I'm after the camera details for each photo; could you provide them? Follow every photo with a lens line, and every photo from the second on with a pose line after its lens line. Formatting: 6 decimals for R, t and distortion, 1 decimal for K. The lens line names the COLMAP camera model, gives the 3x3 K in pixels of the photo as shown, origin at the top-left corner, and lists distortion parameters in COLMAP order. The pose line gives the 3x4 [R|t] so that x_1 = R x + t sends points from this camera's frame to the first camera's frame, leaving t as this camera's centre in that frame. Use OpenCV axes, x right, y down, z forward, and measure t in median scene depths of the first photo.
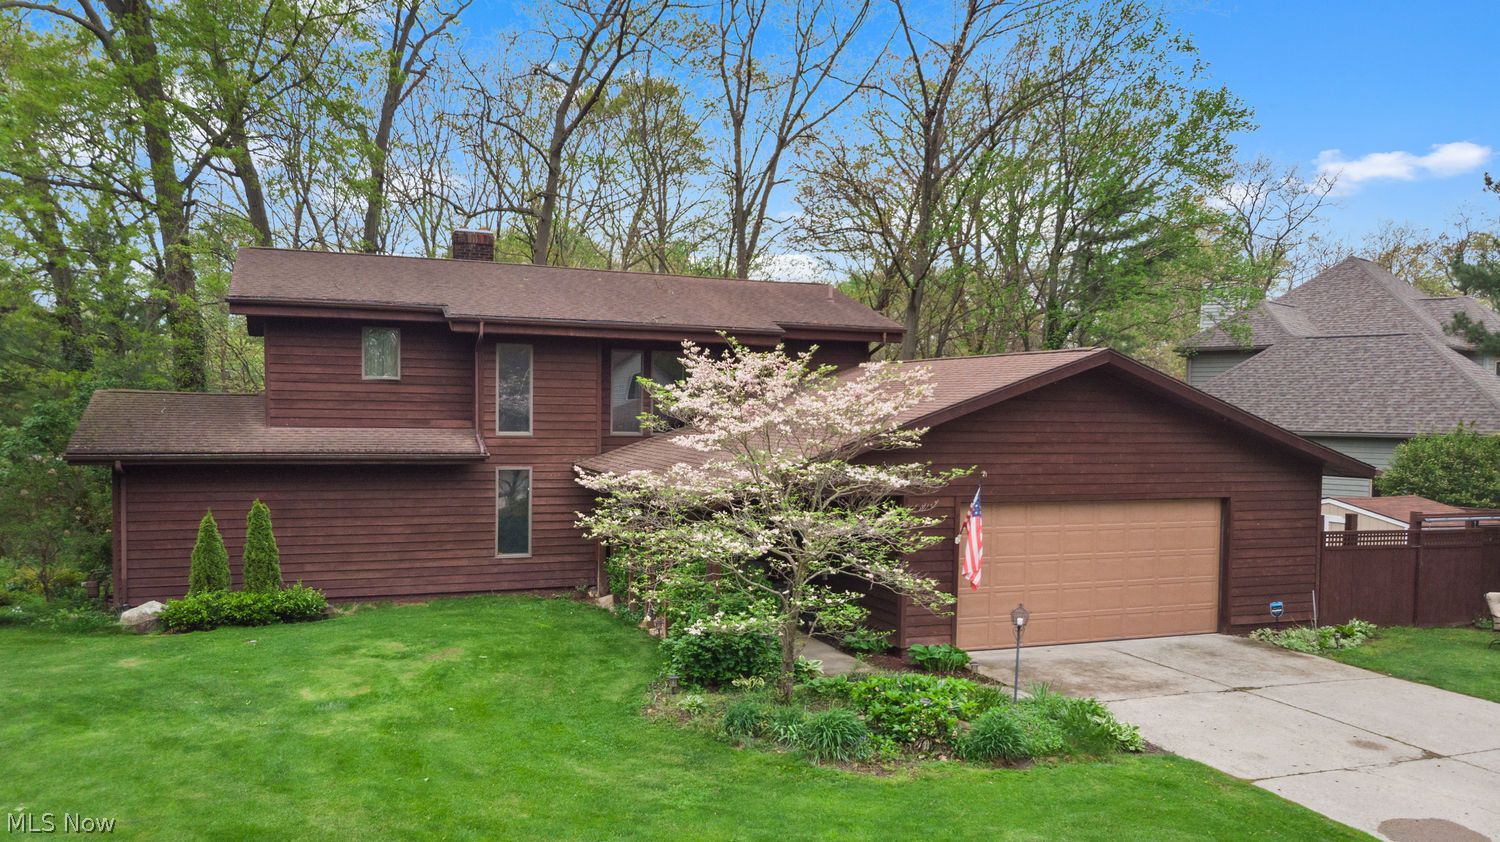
lens RADIAL K [[1106.8, 0, 751.3], [0, 1106.8, 419.1], [0, 0, 1]] dist [0.020030, 0.015778]
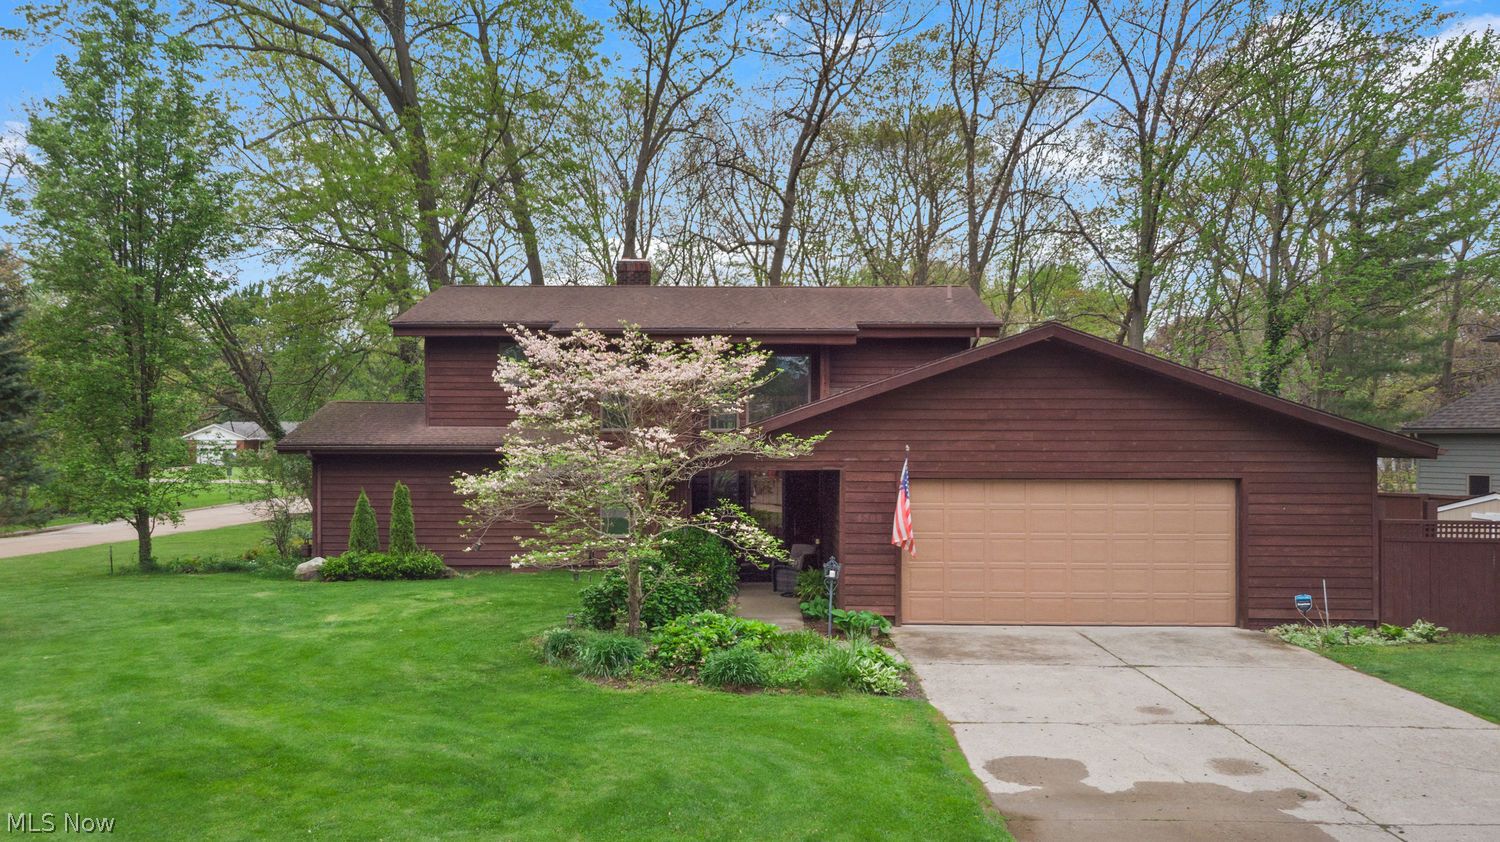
lens RADIAL K [[1106.8, 0, 753.4], [0, 1106.8, 423.3], [0, 0, 1]] dist [0.020030, 0.015778]
pose [[0.925865, -0.019718, -0.377339, 0.422186], [0.008798, 0.999492, -0.030642, 0.051398], [0.377752, 0.025051, 0.925568, -0.008810]]
